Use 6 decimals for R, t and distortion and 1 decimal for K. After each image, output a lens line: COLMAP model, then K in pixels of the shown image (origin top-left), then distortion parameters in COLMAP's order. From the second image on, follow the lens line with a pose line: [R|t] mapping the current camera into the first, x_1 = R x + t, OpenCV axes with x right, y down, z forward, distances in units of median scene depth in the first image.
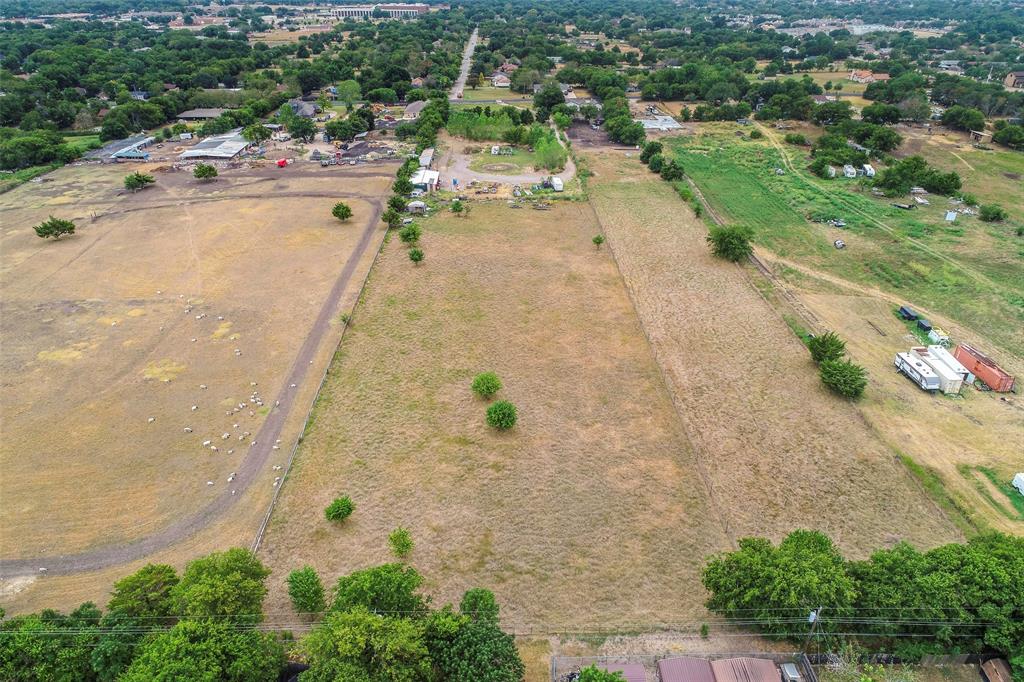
lens RADIAL K [[676.5, 0, 512.0], [0, 676.5, 341.0], [0, 0, 1]] dist [0.001408, 0.001331]
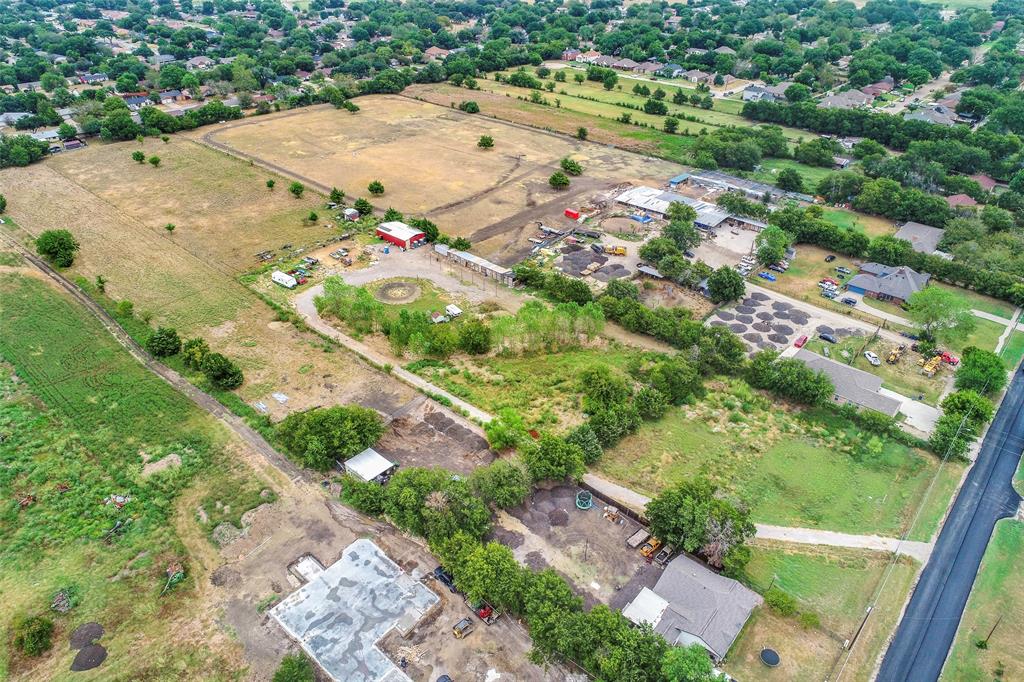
lens RADIAL K [[678.4, 0, 499.3], [0, 678.4, 341.2], [0, 0, 1]] dist [0.001656, -0.000426]
pose [[-0.681705, 0.390193, -0.618892, 0.464168], [-0.360794, 0.556612, 0.748339, -0.968854], [0.636480, 0.733438, -0.238666, 1.471645]]
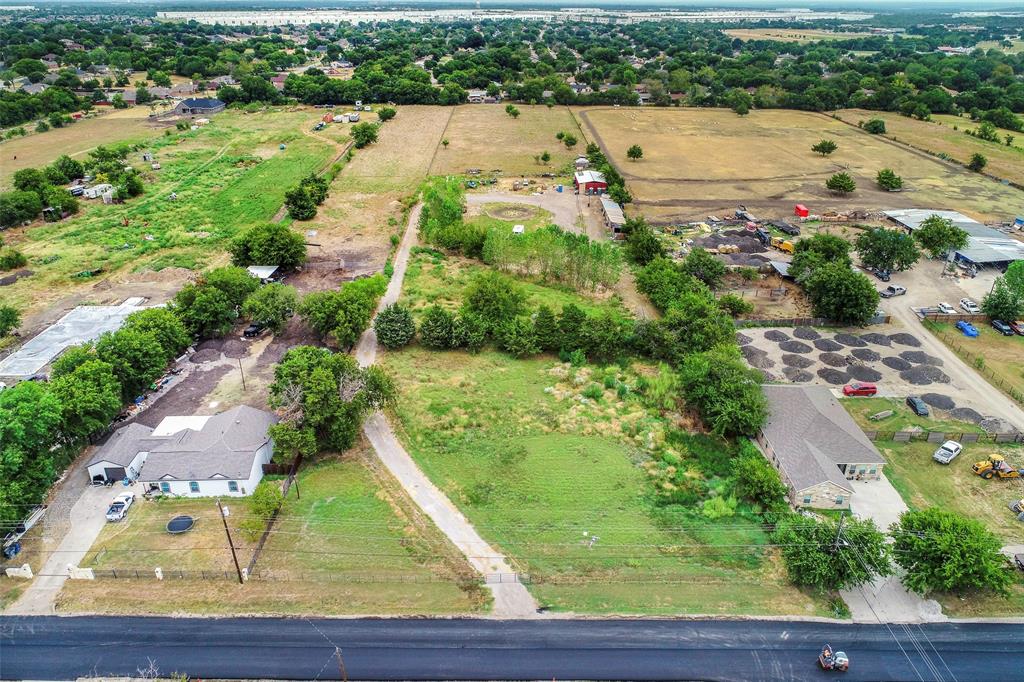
lens RADIAL K [[690.5, 0, 521.6], [0, 690.5, 342.1], [0, 0, 1]] dist [0.001672, -0.000858]
pose [[-0.999987, -0.004623, 0.002370, -0.036529], [-0.000656, 0.564852, 0.825192, -0.920025], [-0.005153, 0.825180, -0.564847, 1.757256]]
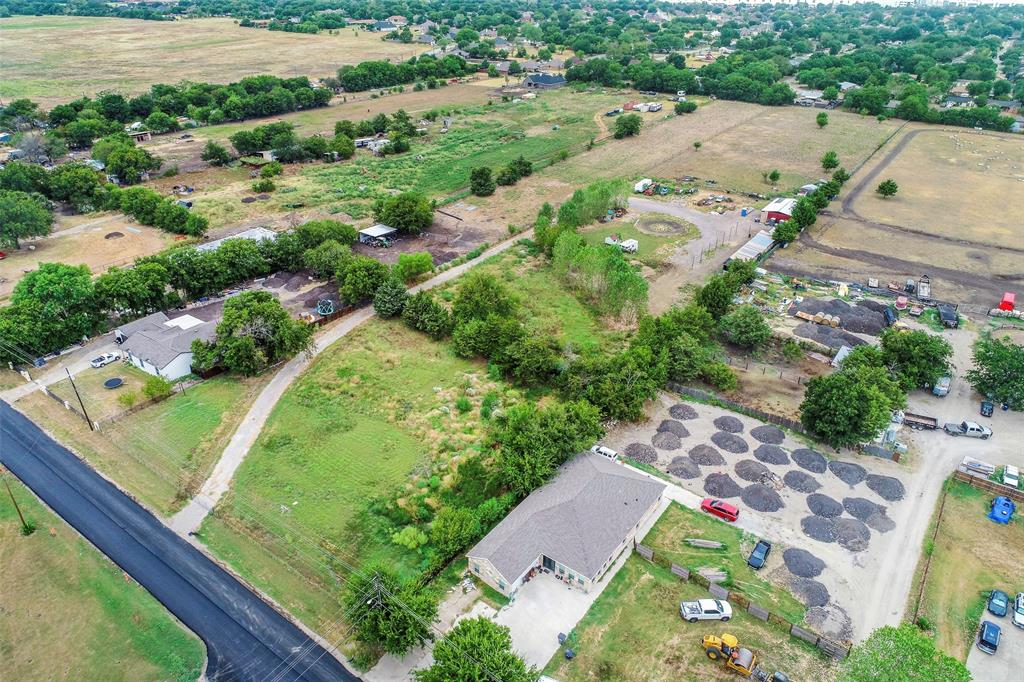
lens RADIAL K [[690.5, 0, 521.6], [0, 690.5, 342.1], [0, 0, 1]] dist [0.001672, -0.000858]
pose [[-0.805668, -0.291214, 0.515842, -0.362695], [0.276969, 0.584575, 0.762601, -0.899866], [-0.523629, 0.757275, -0.390316, 1.653524]]
